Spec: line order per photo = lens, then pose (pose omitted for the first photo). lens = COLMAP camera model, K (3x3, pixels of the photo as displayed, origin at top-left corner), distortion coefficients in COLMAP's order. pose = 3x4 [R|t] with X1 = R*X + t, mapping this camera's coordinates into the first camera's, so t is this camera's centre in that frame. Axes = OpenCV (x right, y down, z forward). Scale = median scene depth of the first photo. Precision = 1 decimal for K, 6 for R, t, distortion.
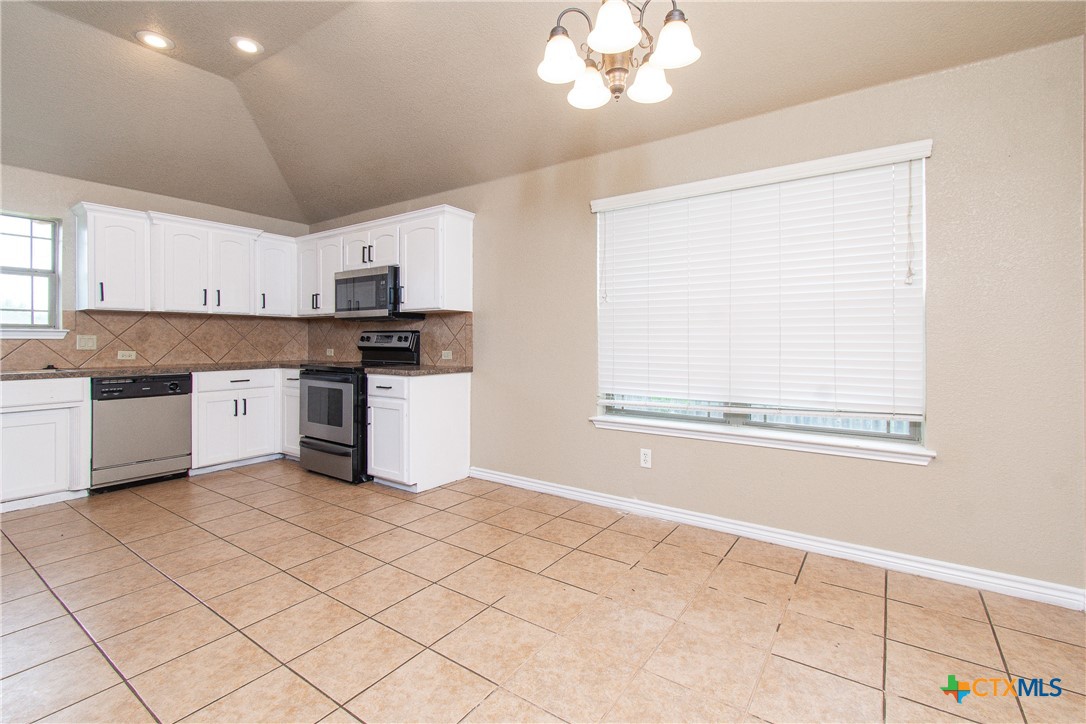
lens RADIAL K [[490.7, 0, 545.6], [0, 490.7, 336.0], [0, 0, 1]] dist [0.002022, 0.000063]
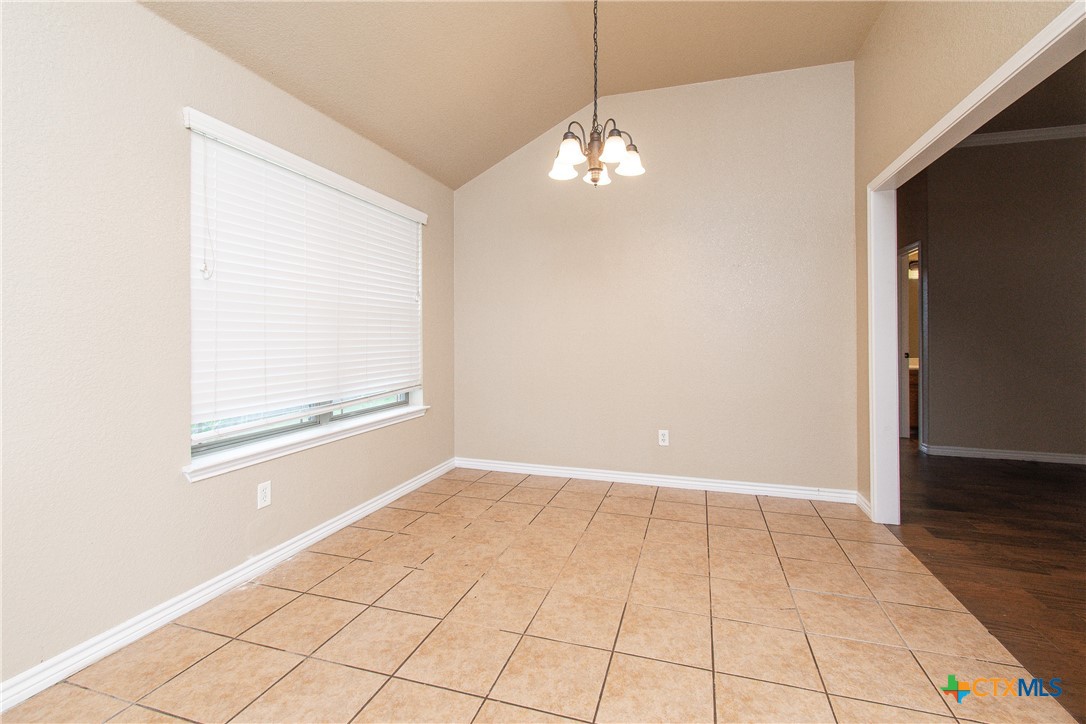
lens RADIAL K [[497.0, 0, 546.1], [0, 497.0, 328.0], [0, 0, 1]] dist [-0.001705, -0.000257]
pose [[-0.309125, 0.013421, 0.950927, -0.494663], [-0.006838, 0.999843, -0.016335, 0.000597], [-0.950997, -0.011552, -0.308985, 0.617026]]
